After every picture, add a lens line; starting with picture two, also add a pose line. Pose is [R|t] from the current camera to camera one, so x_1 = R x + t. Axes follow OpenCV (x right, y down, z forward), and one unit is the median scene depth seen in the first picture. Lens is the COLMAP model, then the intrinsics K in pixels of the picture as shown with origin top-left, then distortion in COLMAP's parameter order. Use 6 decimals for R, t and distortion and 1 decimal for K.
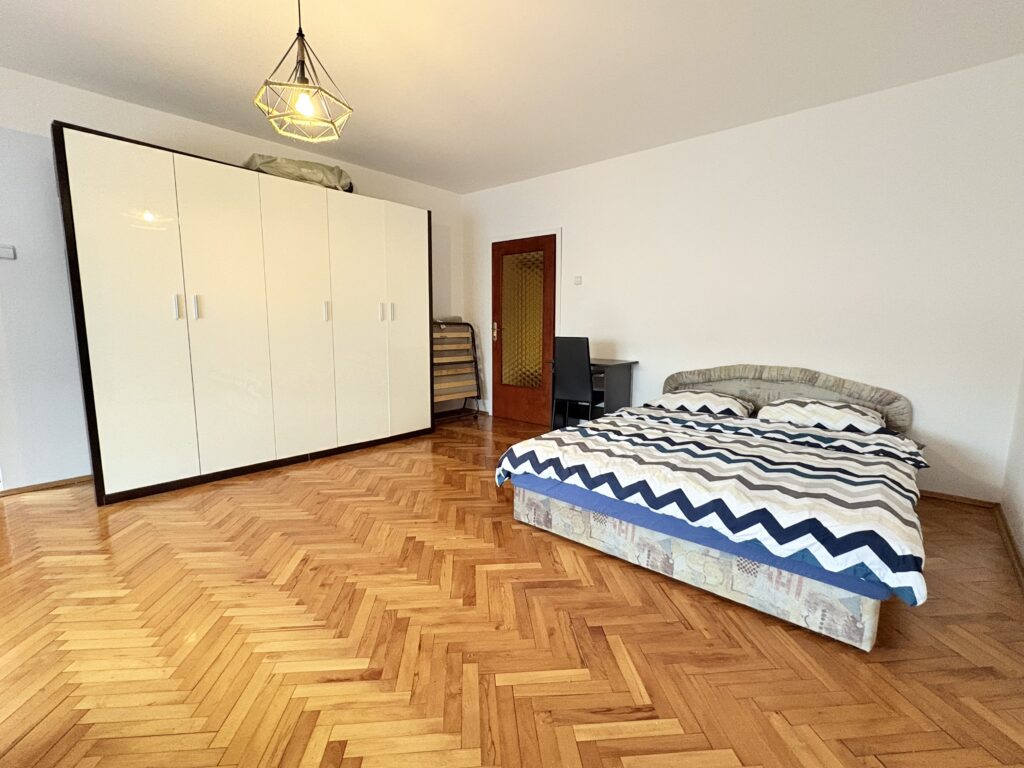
lens RADIAL K [[451.2, 0, 512.0], [0, 451.2, 384.0], [0, 0, 1]] dist [0.000420, 0.000098]
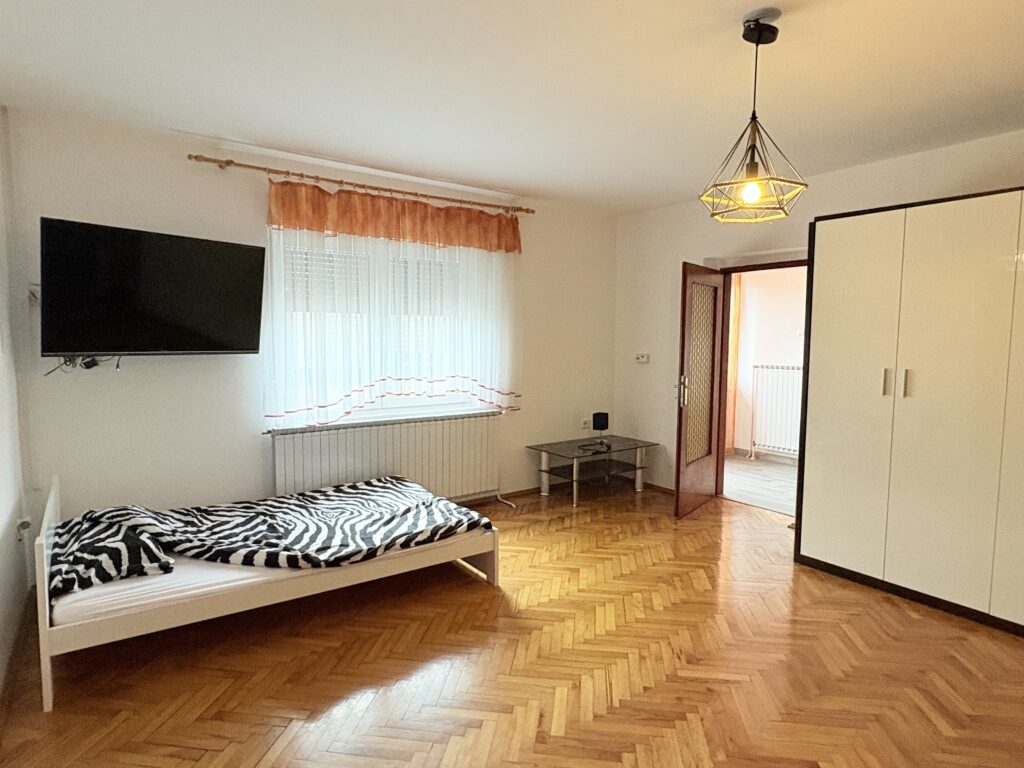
lens RADIAL K [[592.1, 0, 512.0], [0, 592.1, 384.0], [0, 0, 1]] dist [0.000700, -0.000052]
pose [[-0.231118, 0.073156, -0.970172, 0.607941], [-0.134434, 0.985203, 0.106315, -0.215632], [0.963593, 0.154995, -0.217863, 0.617914]]
